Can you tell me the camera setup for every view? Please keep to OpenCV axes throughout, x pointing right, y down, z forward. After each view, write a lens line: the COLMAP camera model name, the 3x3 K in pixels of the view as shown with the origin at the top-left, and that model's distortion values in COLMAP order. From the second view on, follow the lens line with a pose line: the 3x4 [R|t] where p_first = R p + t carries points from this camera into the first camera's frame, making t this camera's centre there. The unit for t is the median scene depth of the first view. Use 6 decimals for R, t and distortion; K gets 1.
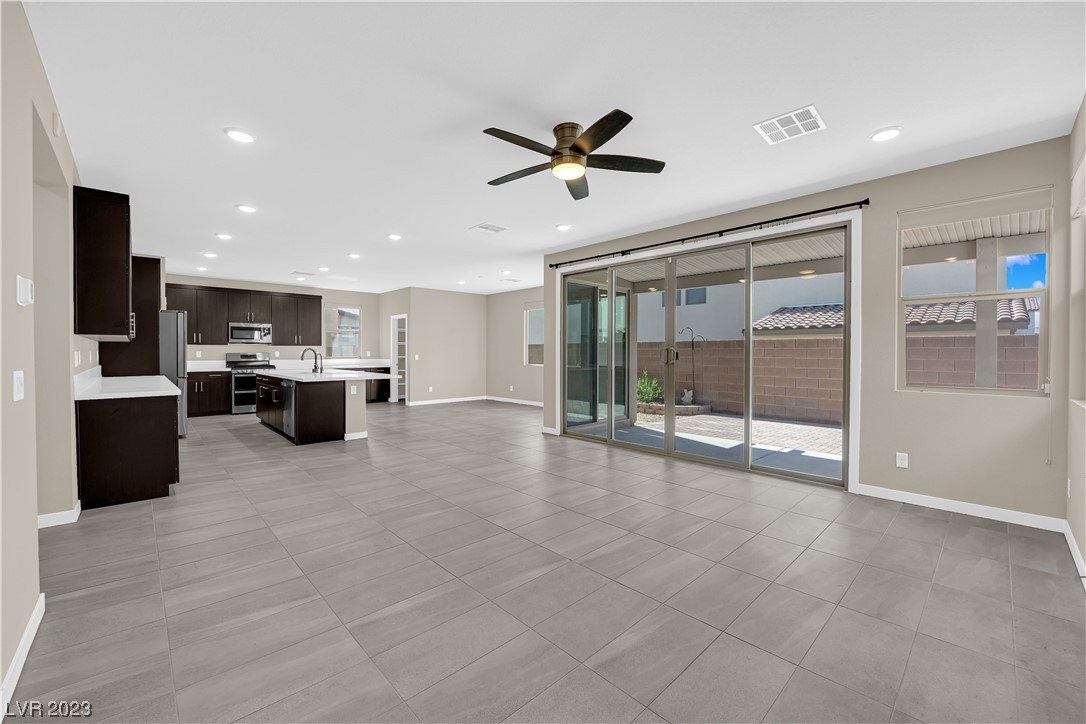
lens RADIAL K [[436.0, 0, 545.6], [0, 436.0, 357.7], [0, 0, 1]] dist [-0.012297, -0.000457]
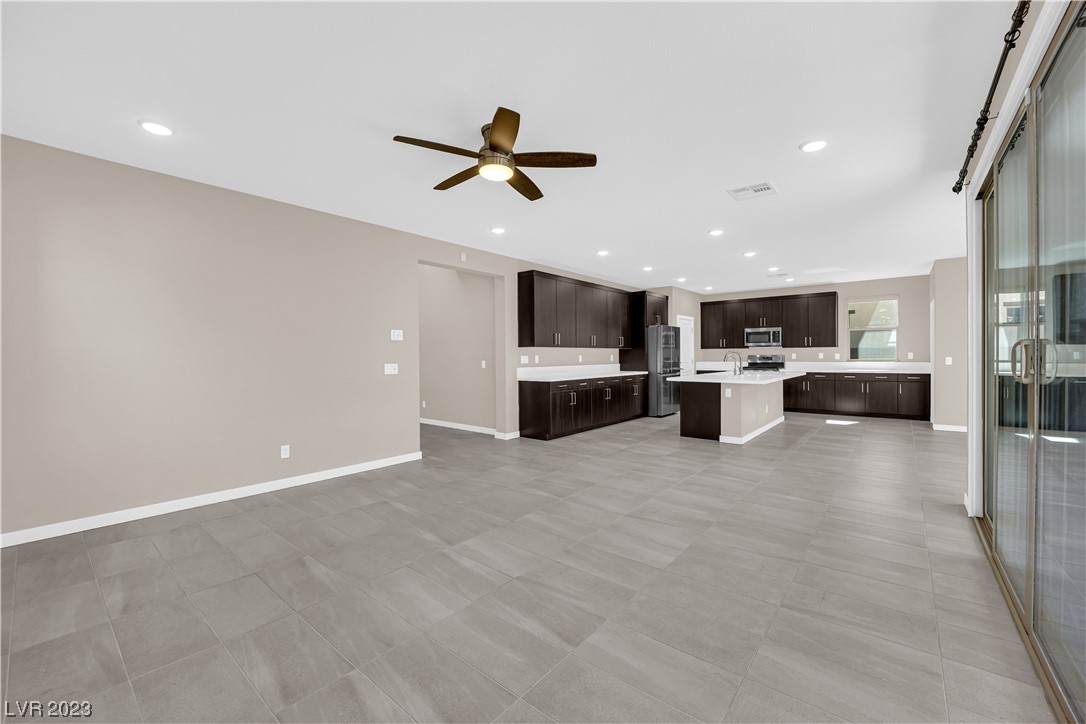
lens RADIAL K [[436.0, 0, 543.9], [0, 436.0, 360.1], [0, 0, 1]] dist [-0.012297, -0.000457]
pose [[0.116846, 0.008005, -0.993118, 0.351050], [-0.004165, 0.999963, 0.007570, -0.004653], [0.993141, 0.003252, 0.116875, 0.333667]]
